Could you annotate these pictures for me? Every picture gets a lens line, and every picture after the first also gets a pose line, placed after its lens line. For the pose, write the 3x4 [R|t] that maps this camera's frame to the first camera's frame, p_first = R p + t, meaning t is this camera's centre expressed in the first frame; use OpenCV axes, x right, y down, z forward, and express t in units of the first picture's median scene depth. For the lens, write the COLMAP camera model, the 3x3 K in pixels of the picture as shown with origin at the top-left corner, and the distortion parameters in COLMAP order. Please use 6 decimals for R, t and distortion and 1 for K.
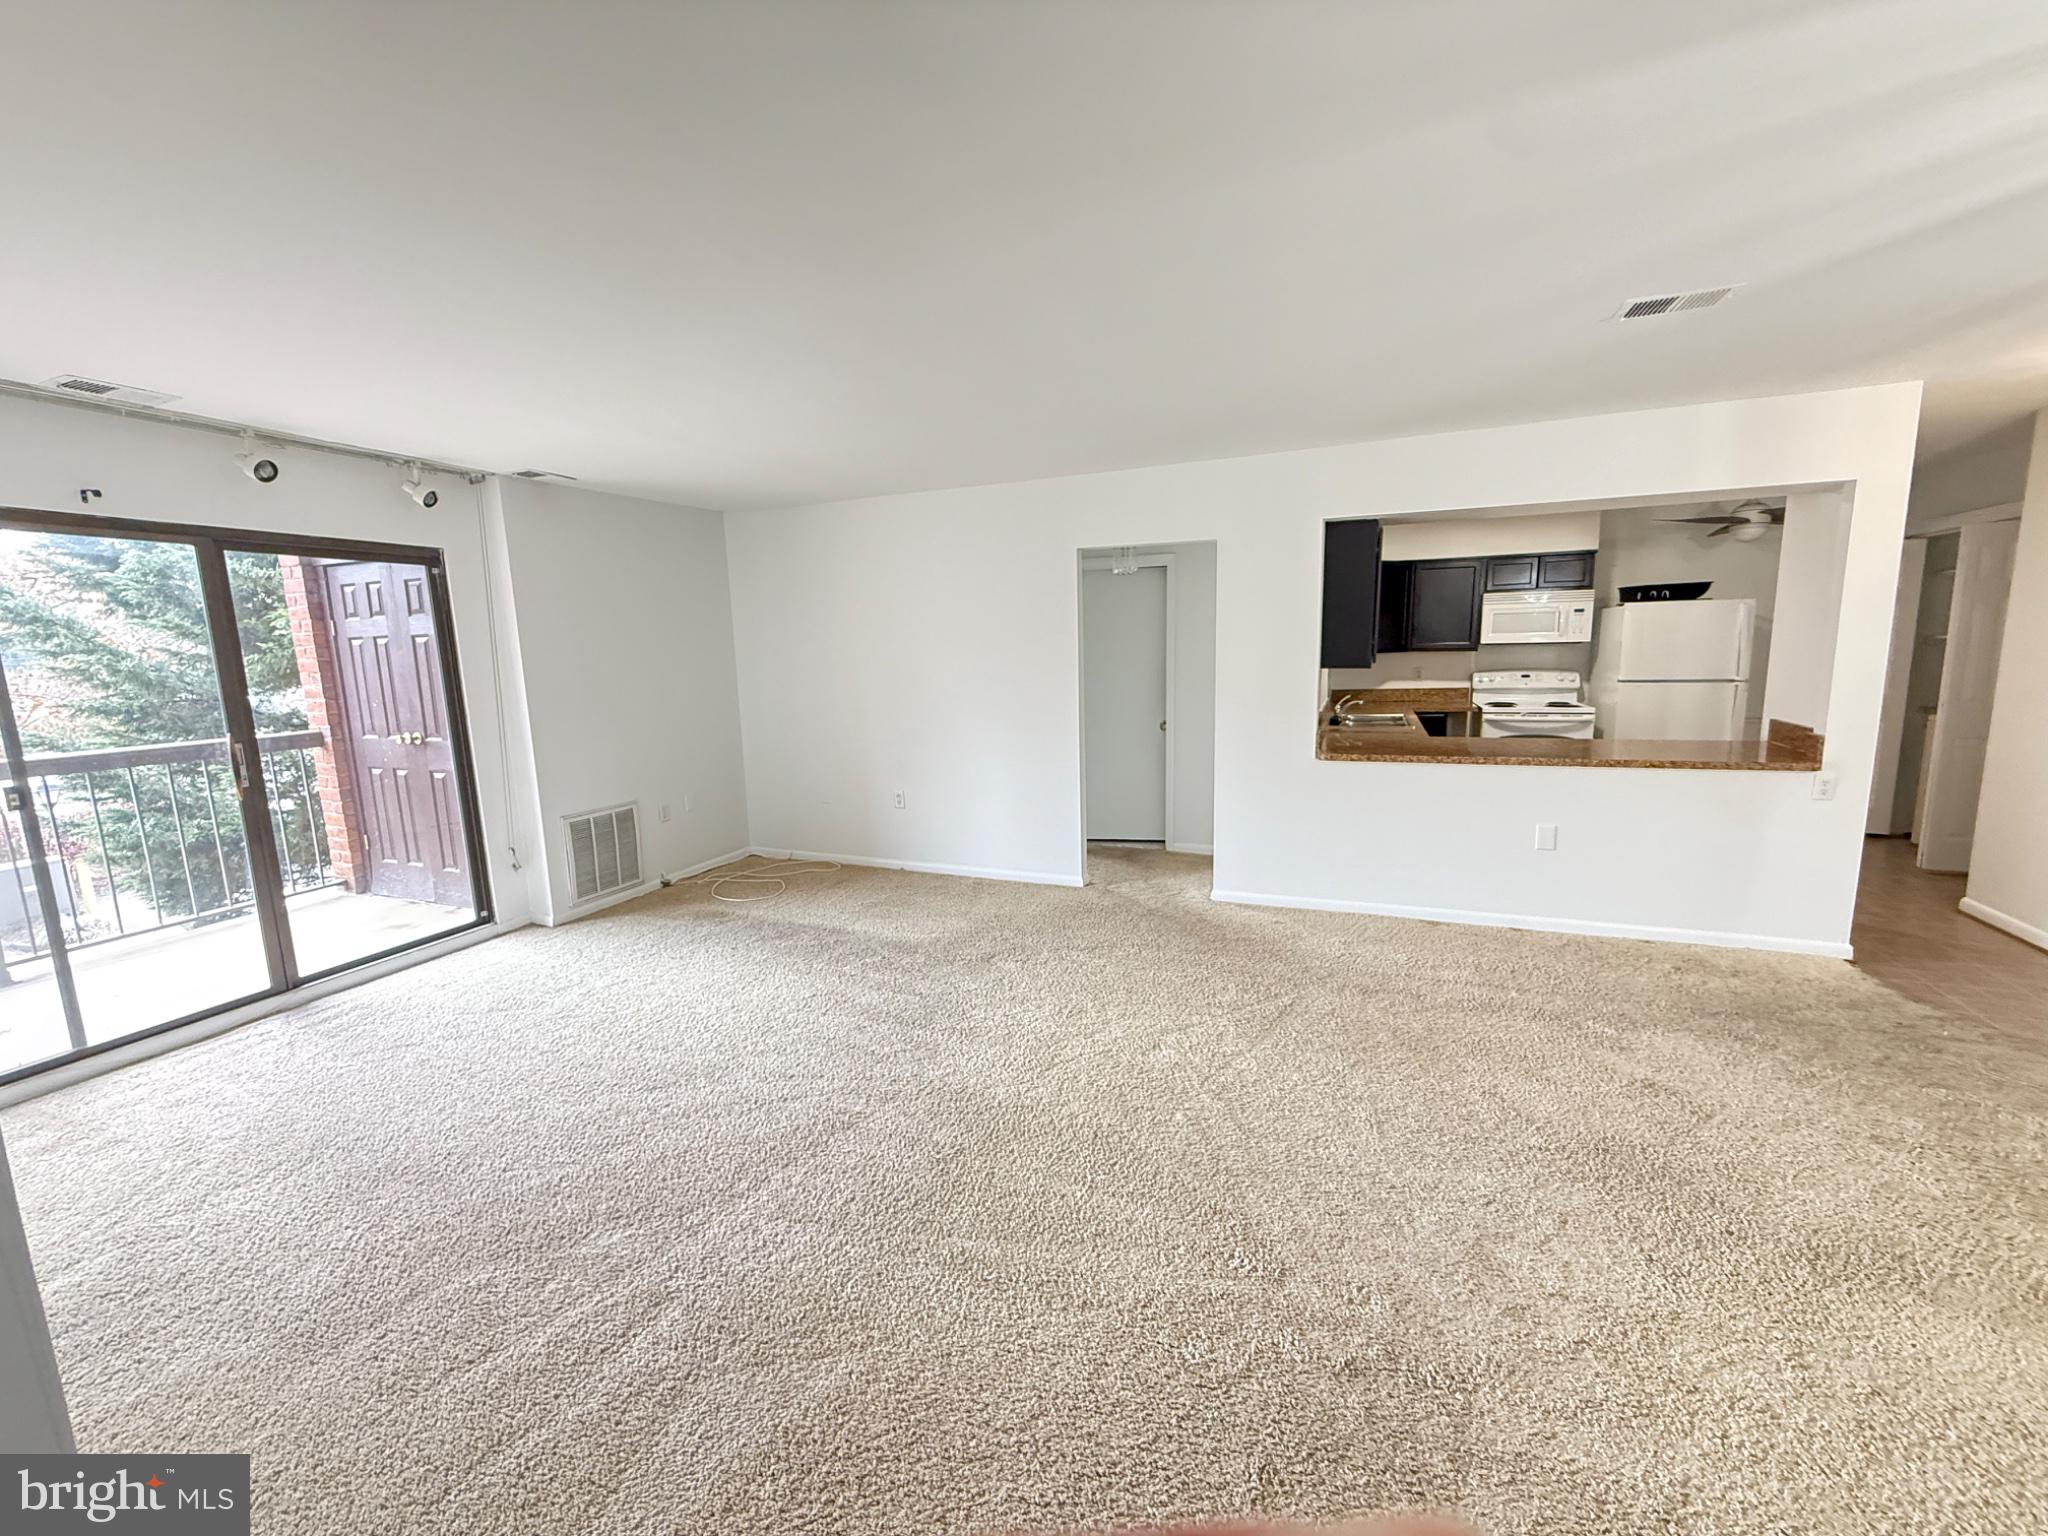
lens RADIAL K [[820.6, 0, 1018.6], [0, 820.6, 764.7], [0, 0, 1]] dist [0.003476, 0.000424]
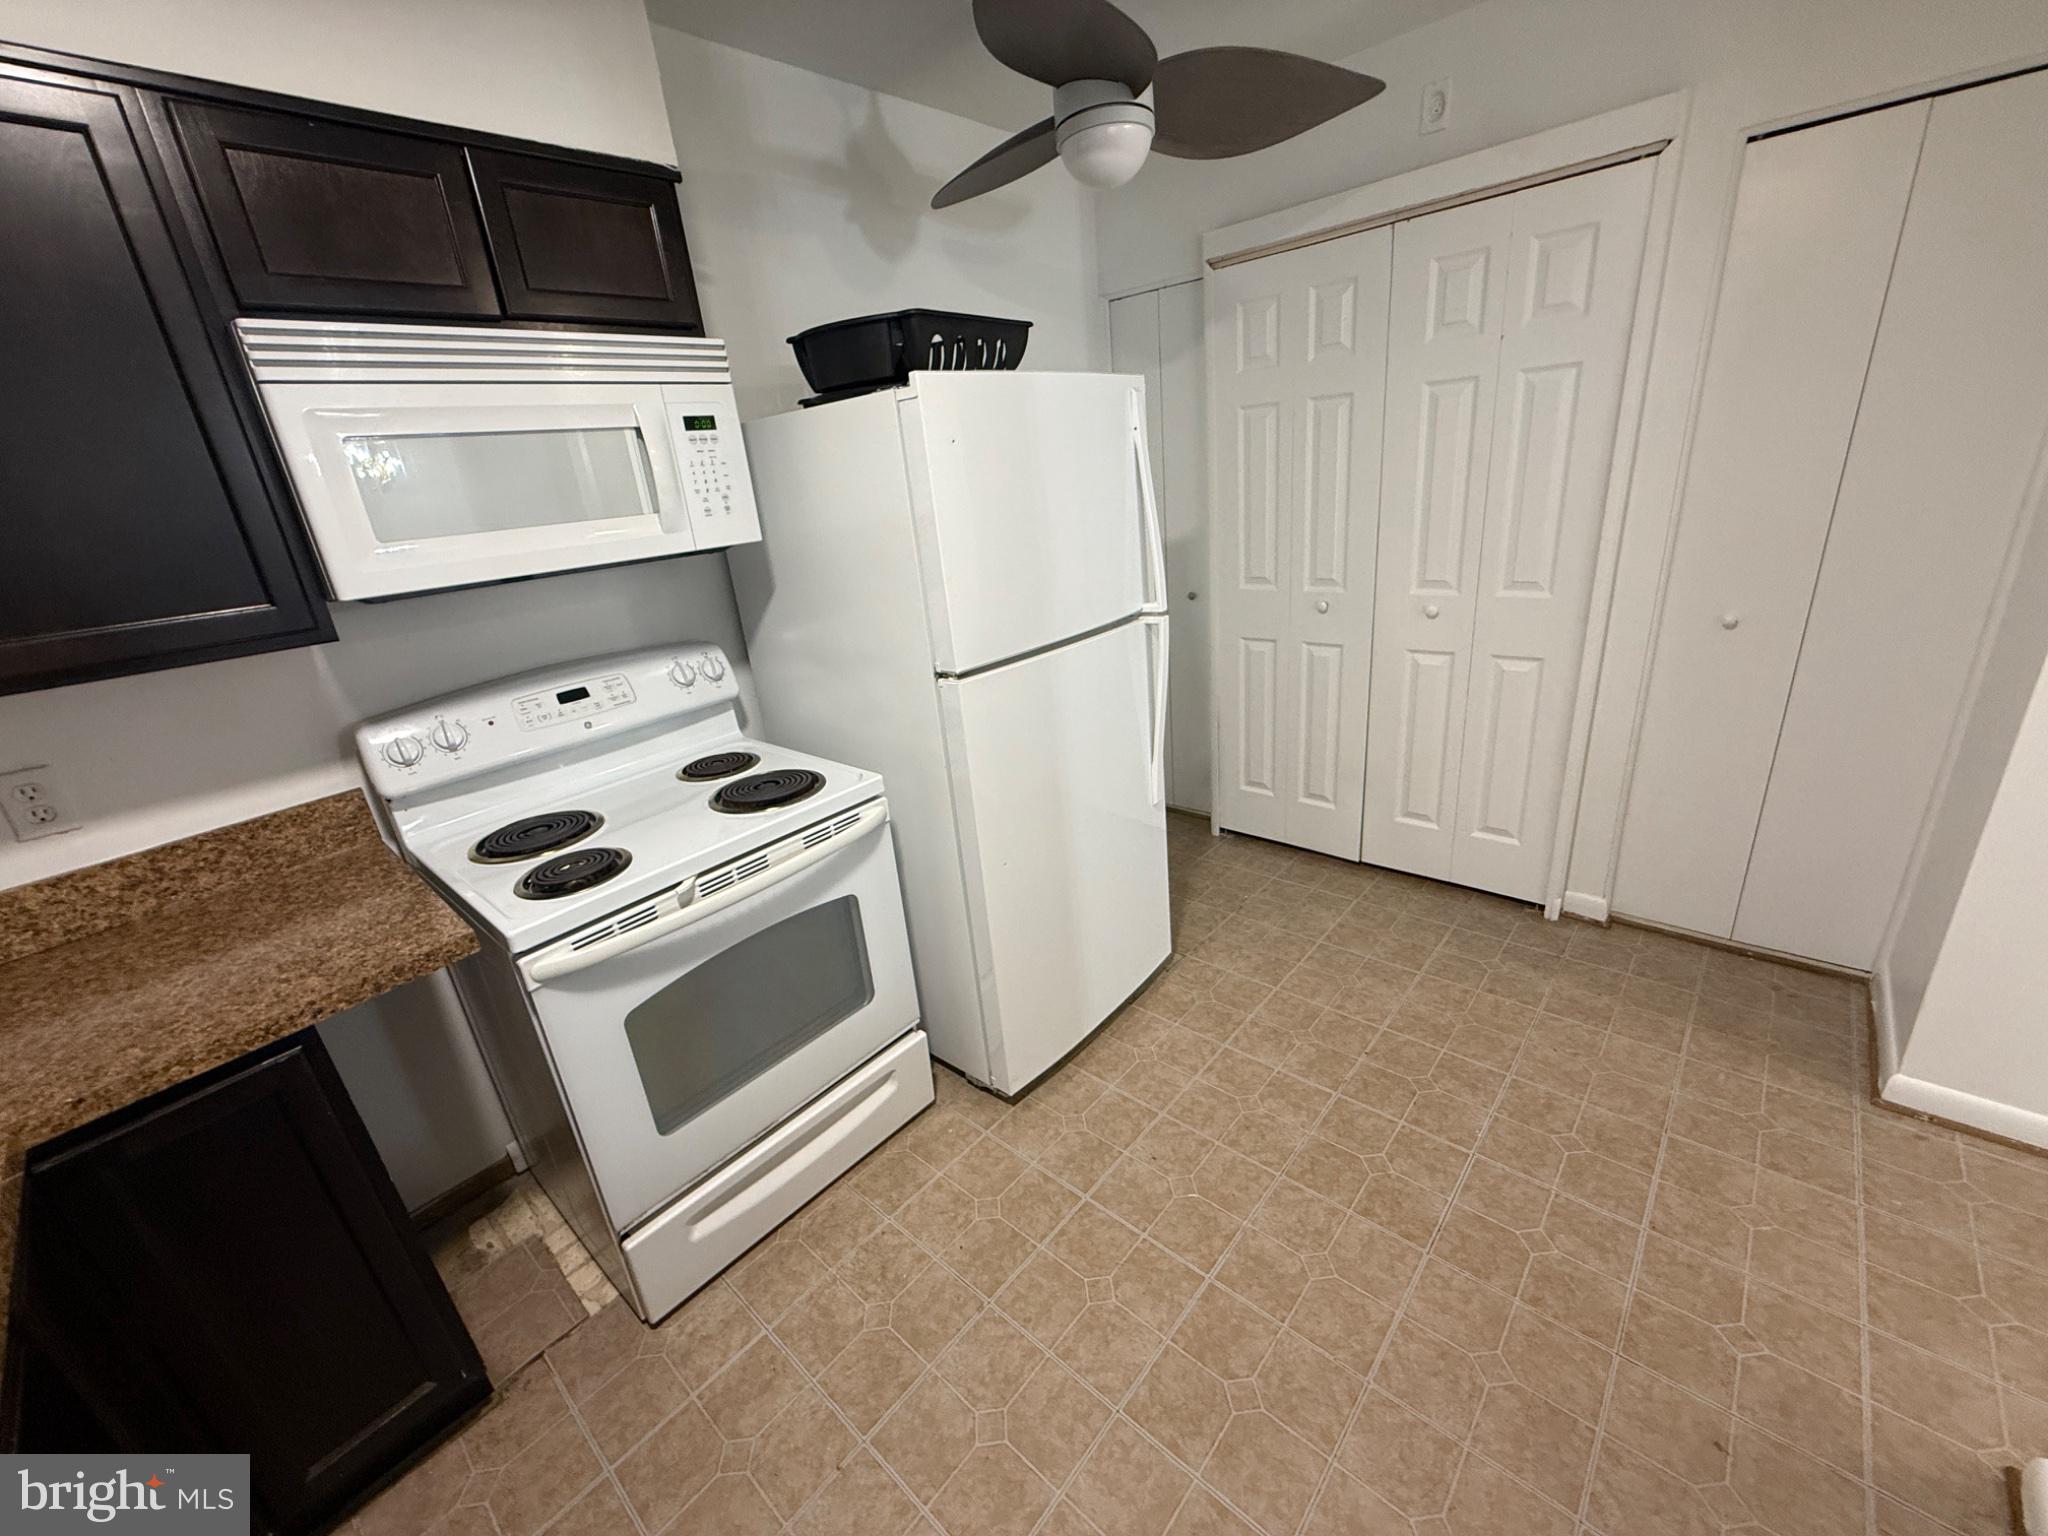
lens RADIAL K [[820.6, 0, 1020.5], [0, 820.6, 768.0], [0, 0, 1]] dist [0.003476, 0.000424]
pose [[0.339866, -0.332879, 0.879592, 0.458834], [0.226521, 0.936705, 0.266968, -0.133499], [-0.912787, 0.108513, 0.393758, 0.826448]]
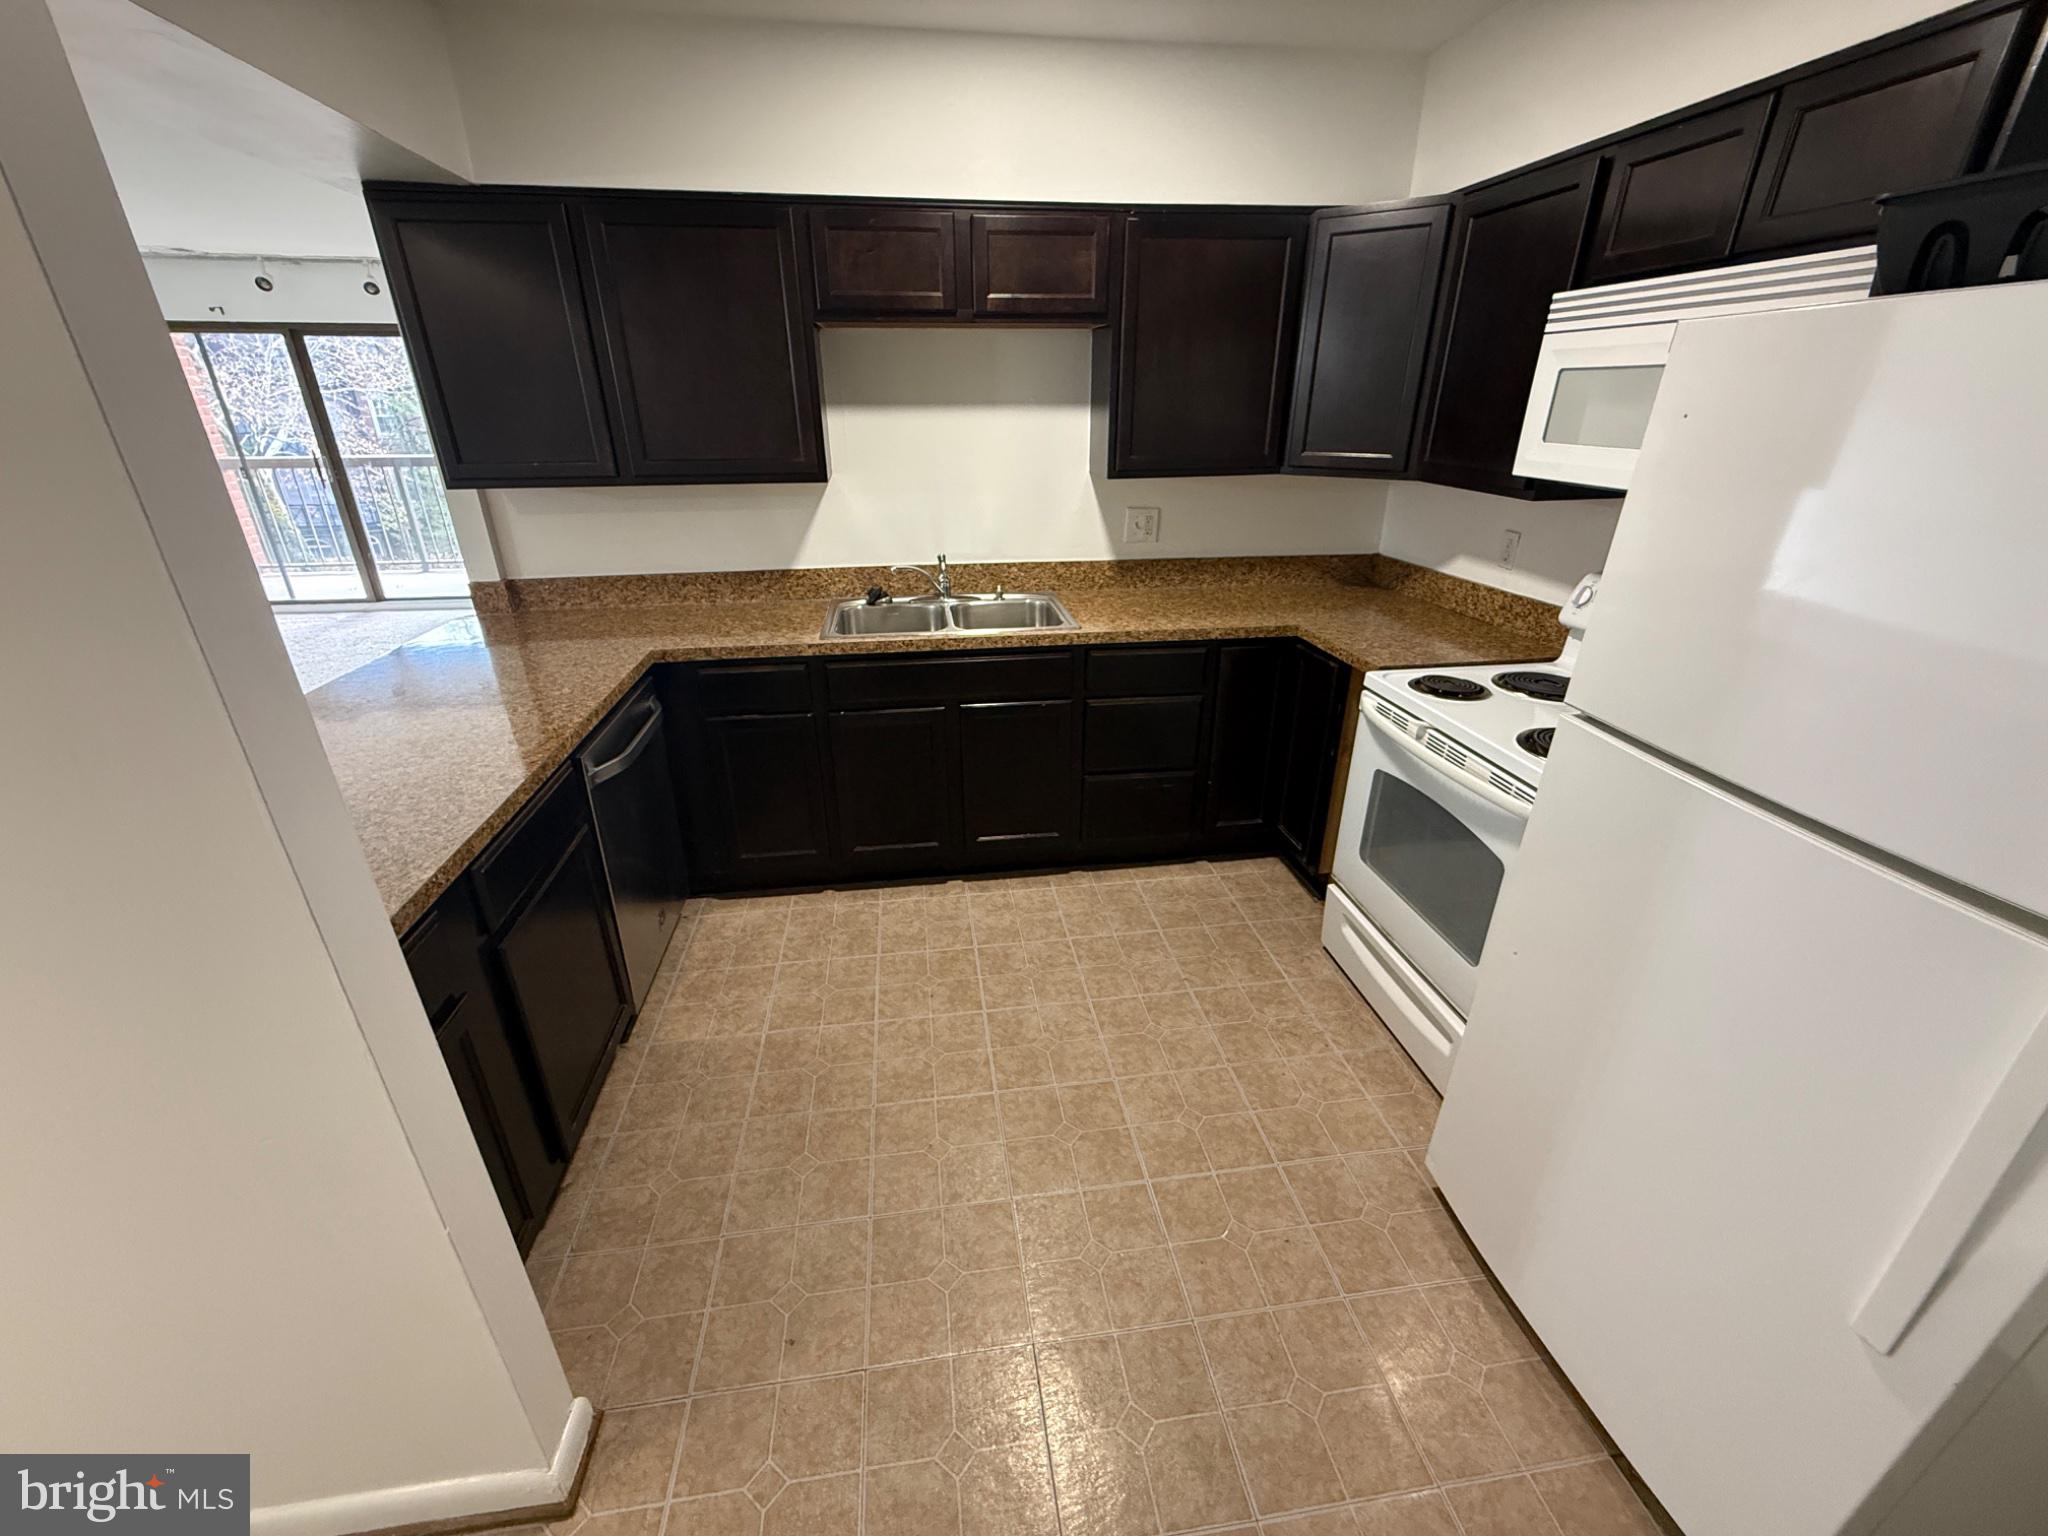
lens RADIAL K [[820.6, 0, 1022.5], [0, 820.6, 765.4], [0, 0, 1]] dist [0.003476, 0.000424]
pose [[0.506329, 0.375088, -0.776492, 0.790883], [-0.141368, 0.924370, 0.354338, -0.137276], [0.850674, -0.069641, 0.521060, 0.713556]]
